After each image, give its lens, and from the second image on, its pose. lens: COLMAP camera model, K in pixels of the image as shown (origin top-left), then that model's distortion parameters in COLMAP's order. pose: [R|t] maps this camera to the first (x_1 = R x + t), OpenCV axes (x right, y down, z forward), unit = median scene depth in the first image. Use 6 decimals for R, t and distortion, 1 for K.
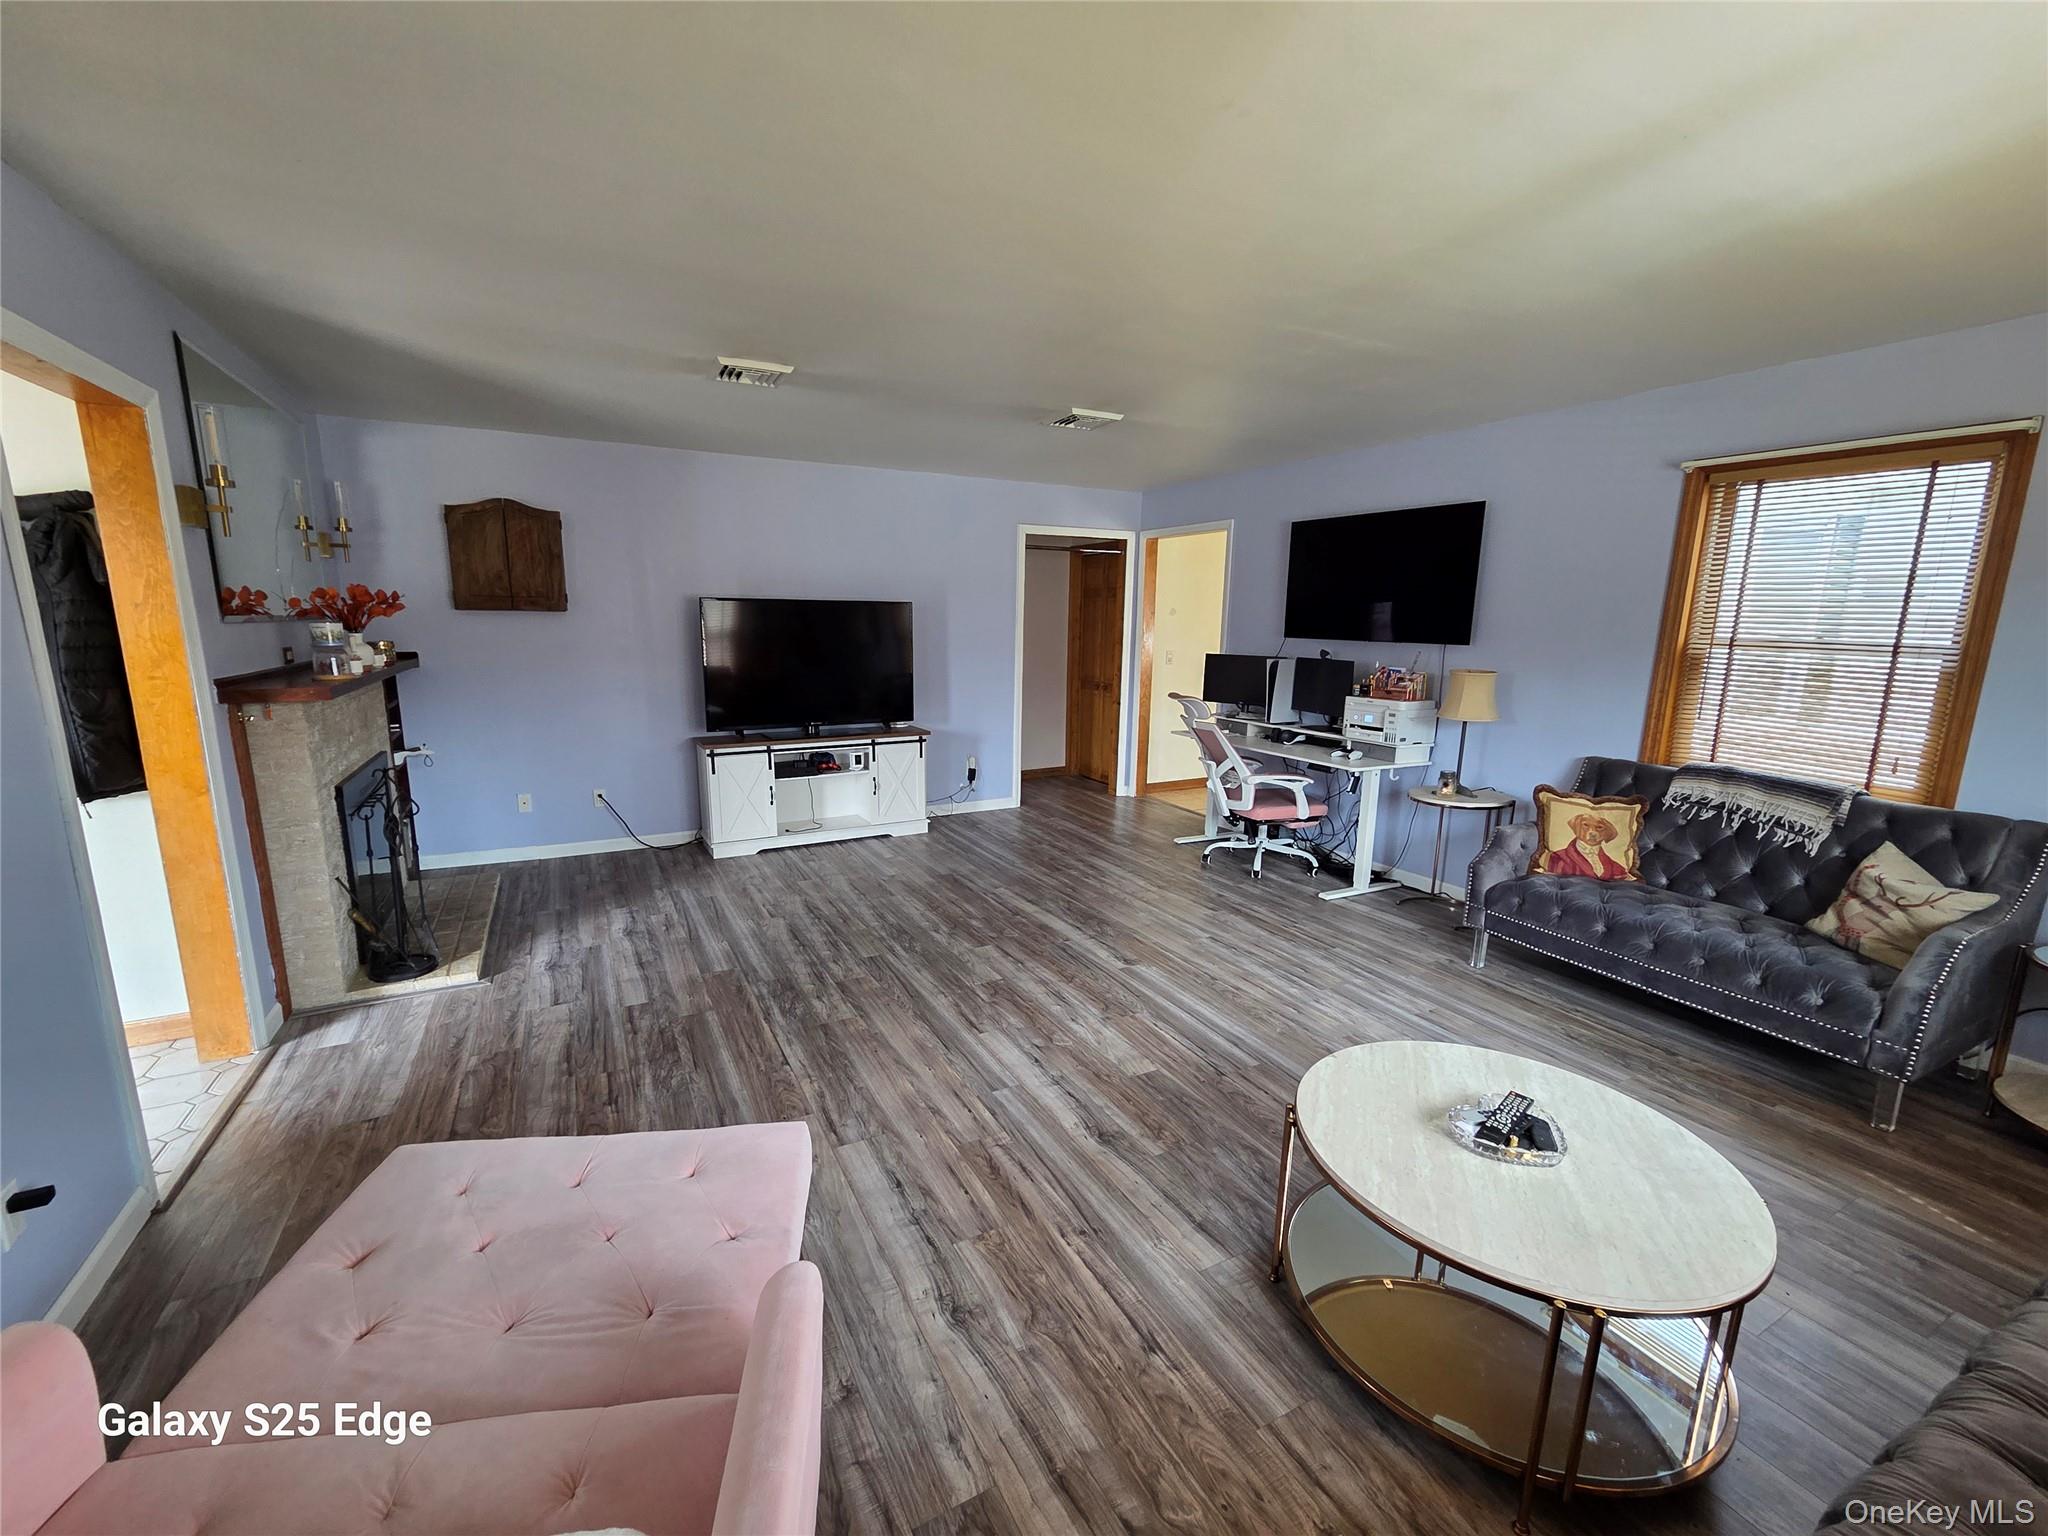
lens RADIAL K [[837.0, 0, 1004.3], [0, 837.0, 777.2], [0, 0, 1]] dist [0.001698, -0.000522]
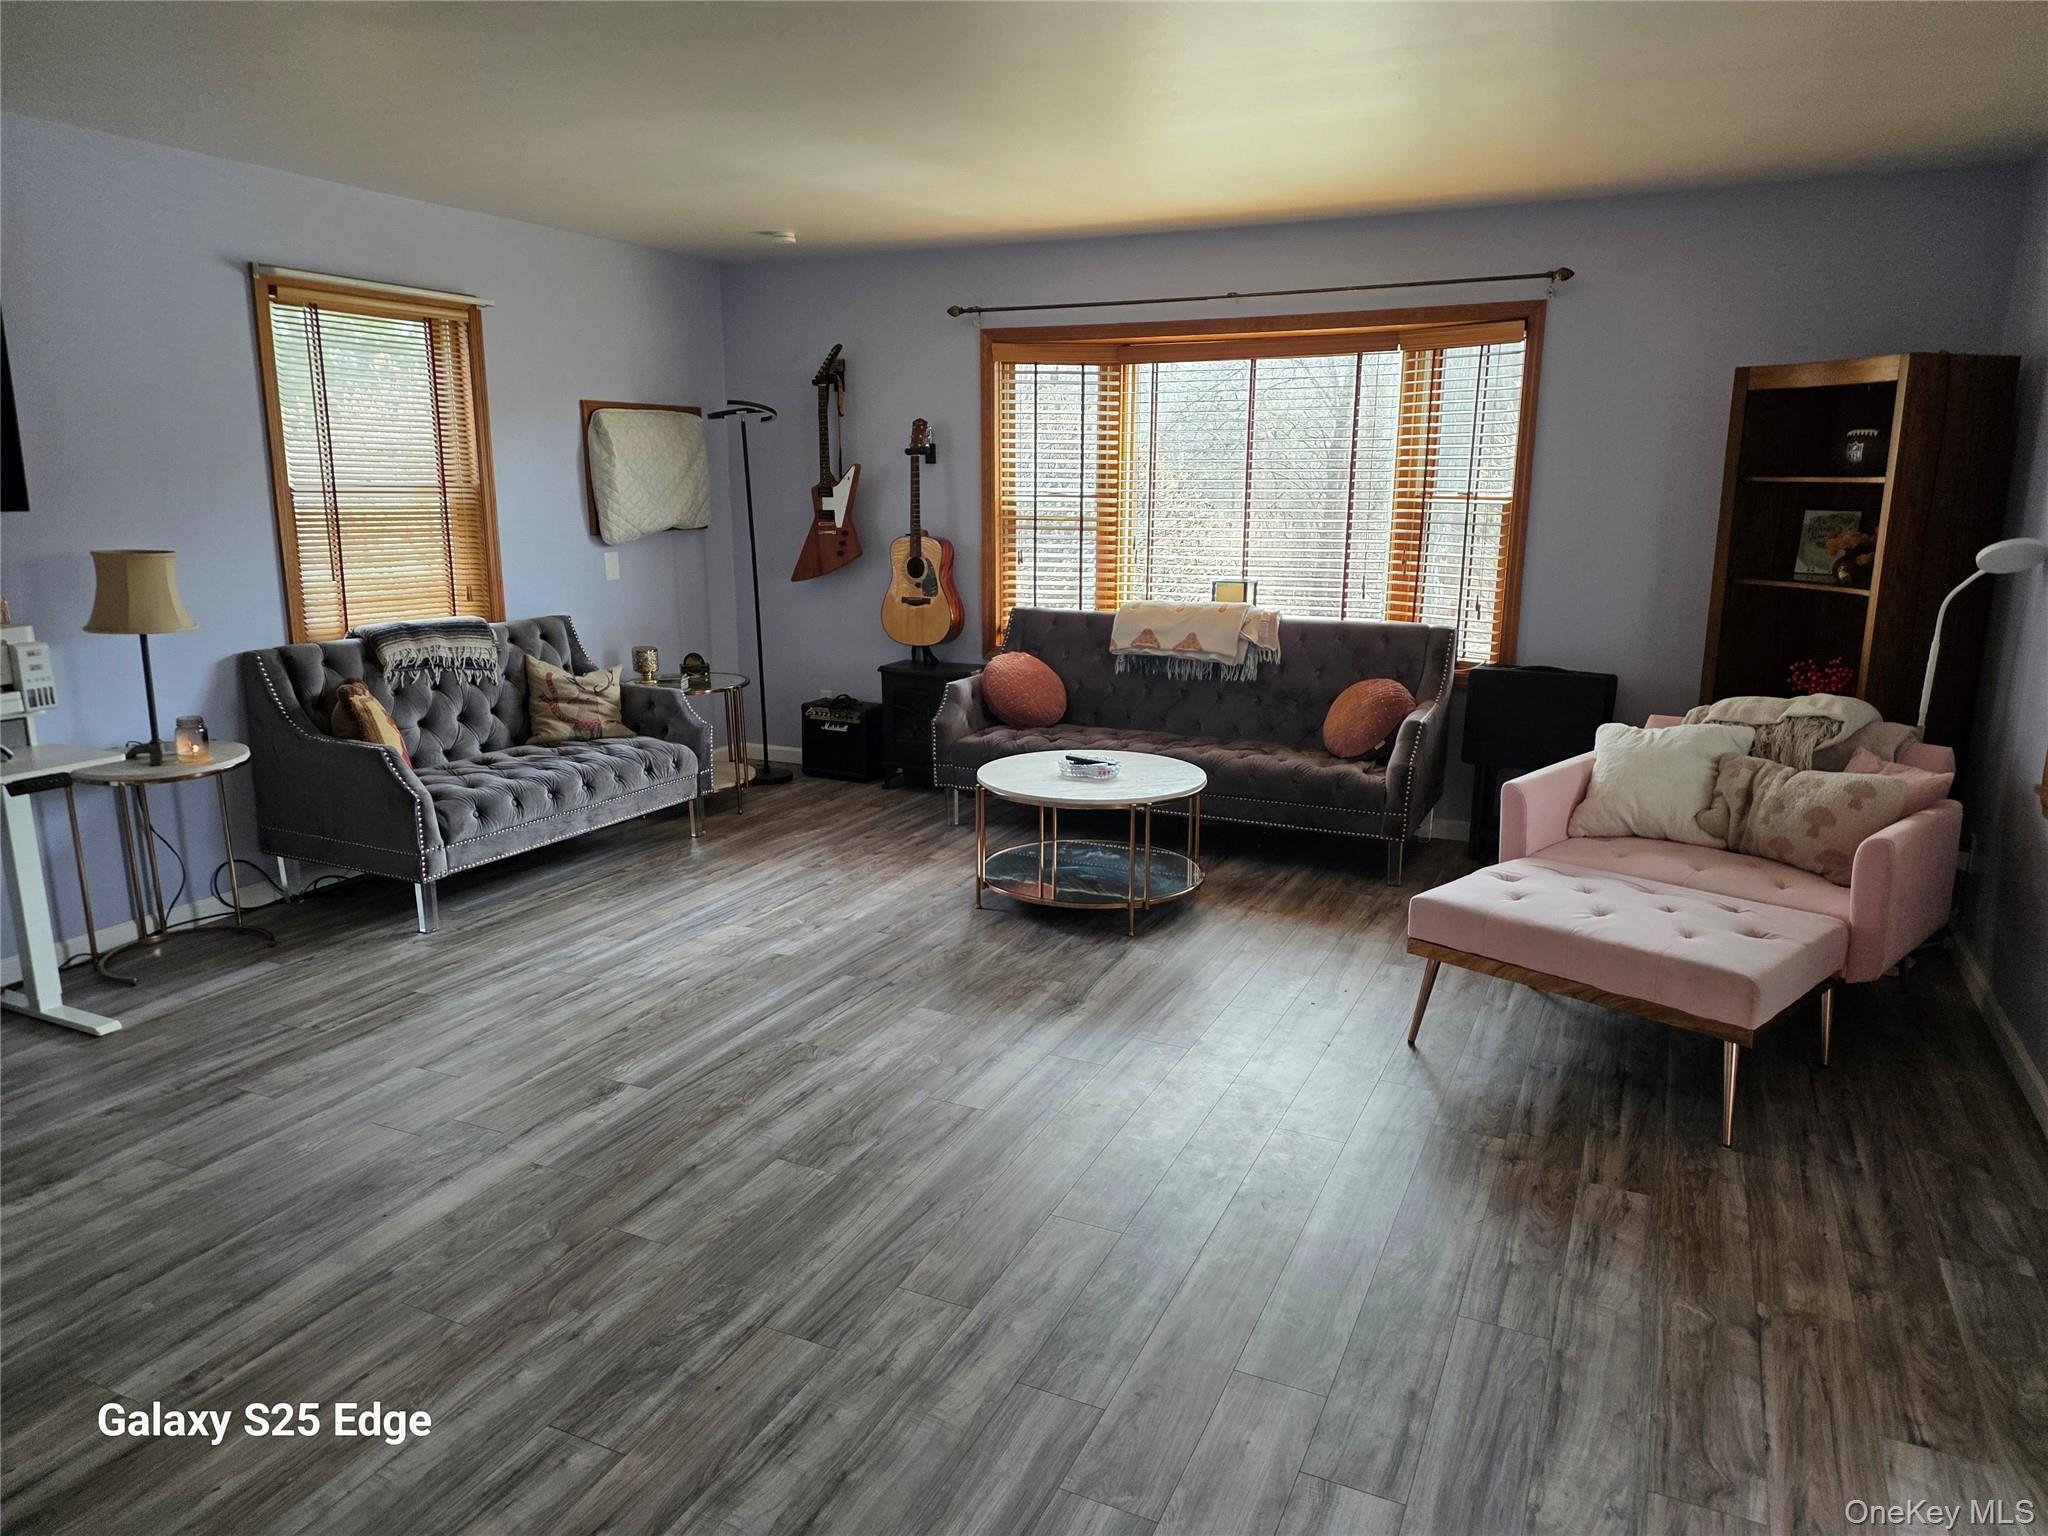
lens RADIAL K [[1339.3, 0, 1022.9], [0, 1339.3, 747.9], [0, 0, 1]] dist [0.151702, -0.197912]
pose [[-0.598939, -0.174160, 0.781626, -0.629579], [0.144493, 0.936540, 0.319398, -0.223286], [-0.787651, 0.304240, -0.535766, 1.096798]]
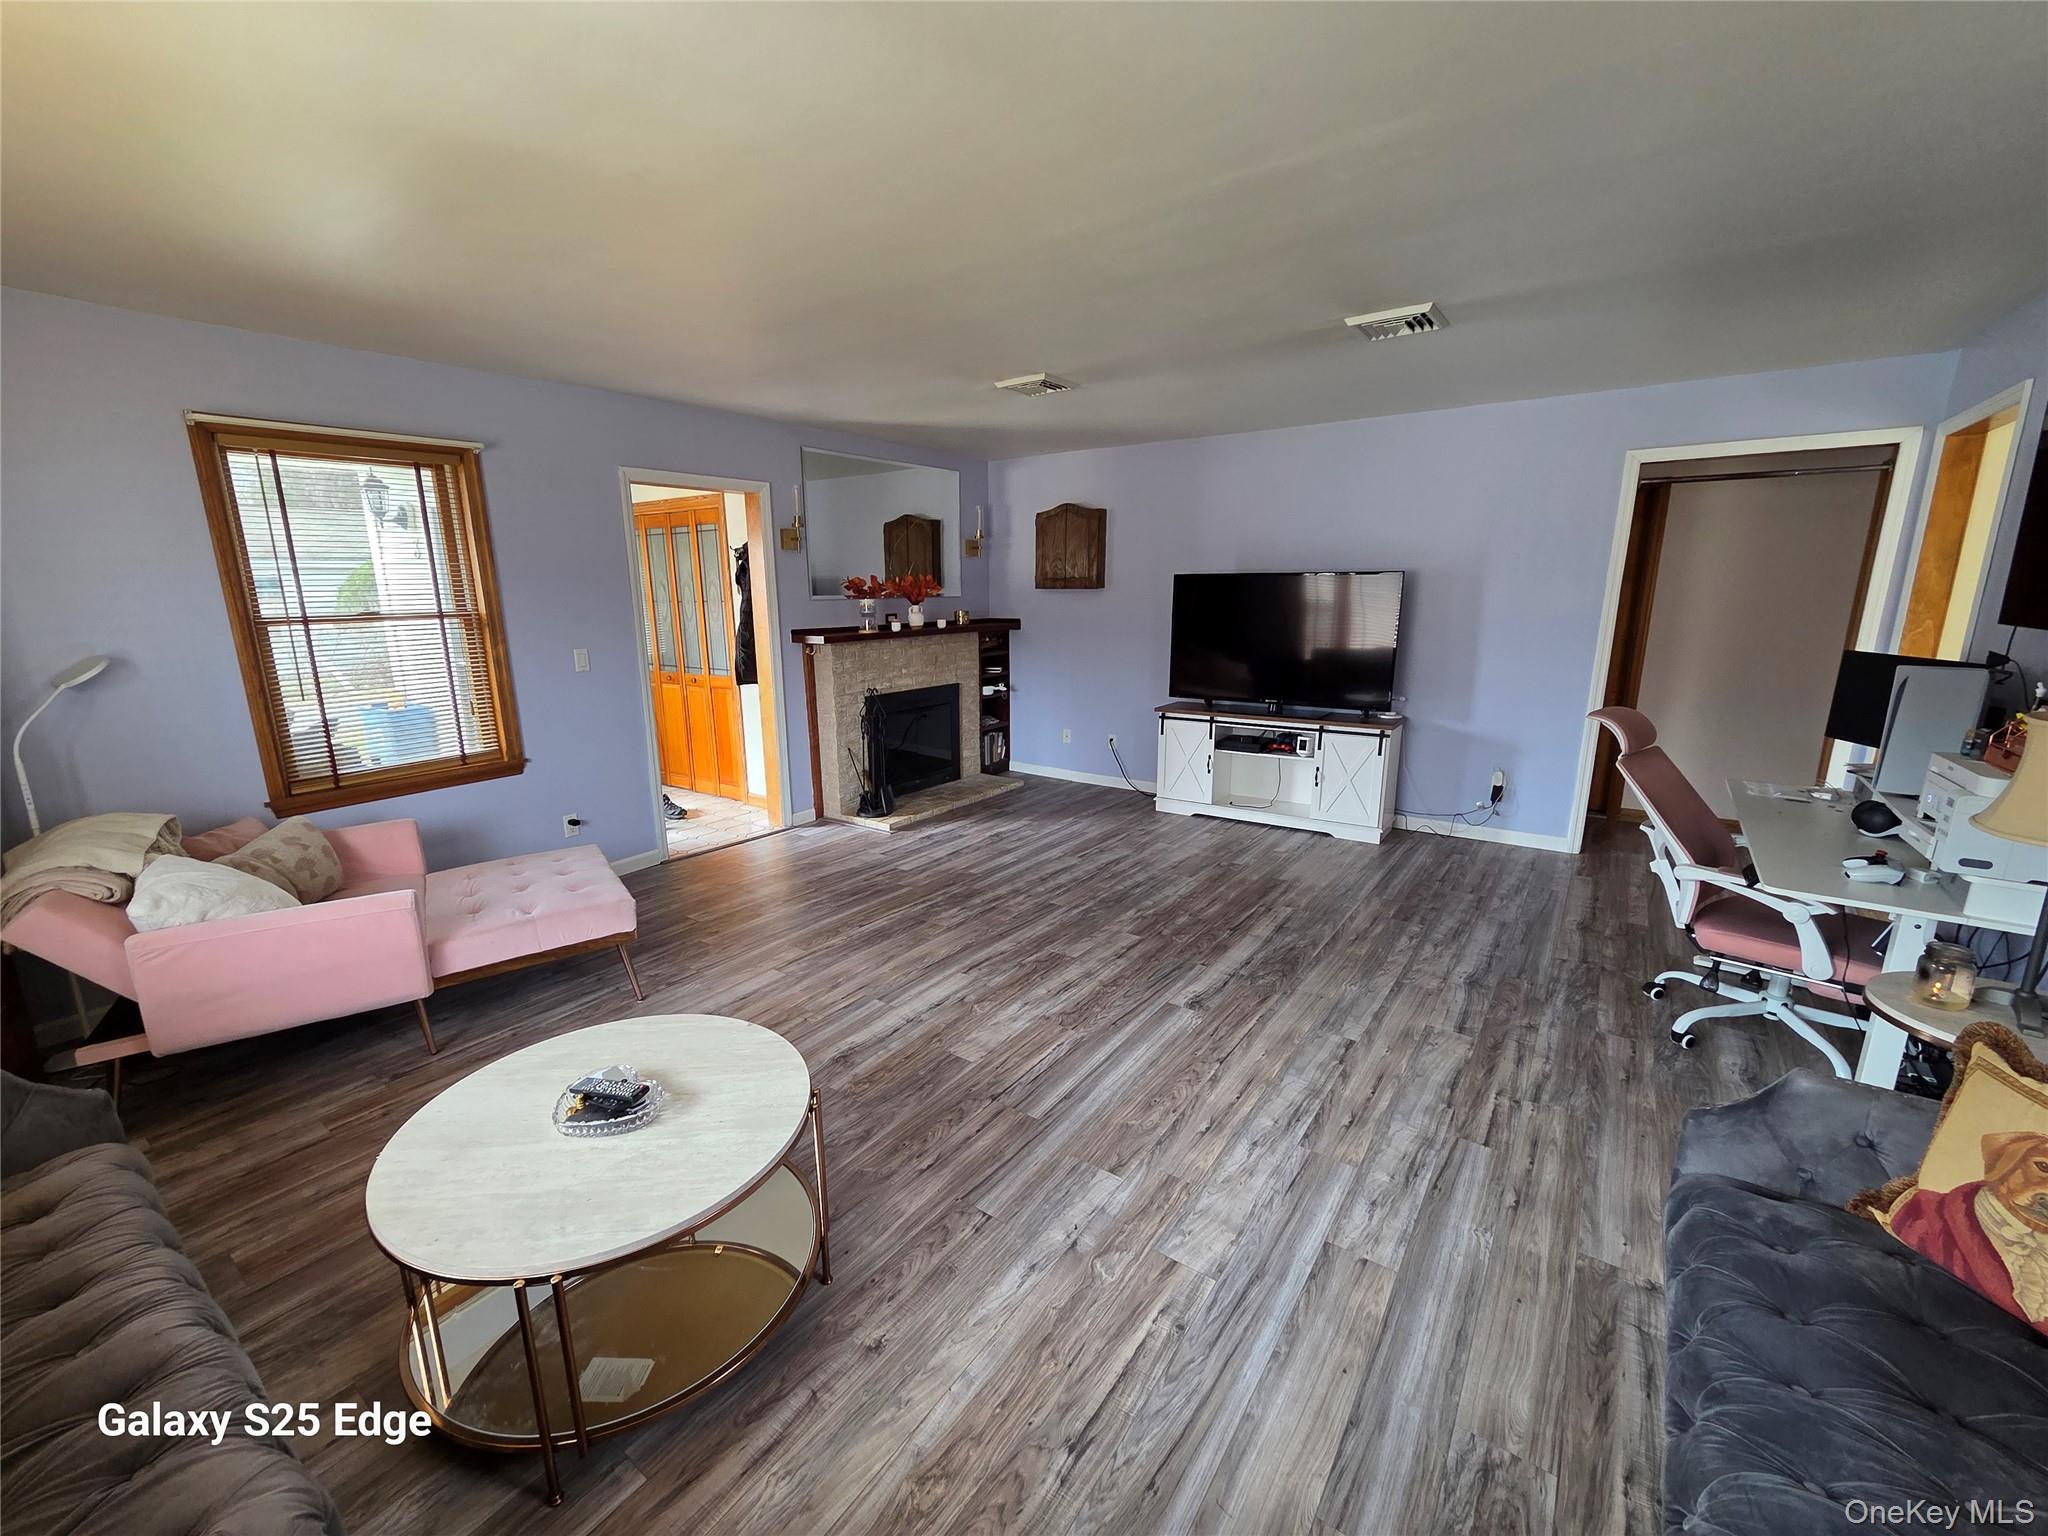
lens RADIAL K [[837.0, 0, 1004.3], [0, 837.0, 777.2], [0, 0, 1]] dist [0.001698, -0.000522]
pose [[0.445548, 0.184201, -0.876103, 0.691471], [-0.155411, 0.979660, 0.126939, -0.072590], [0.881666, 0.079598, 0.465112, 0.387027]]
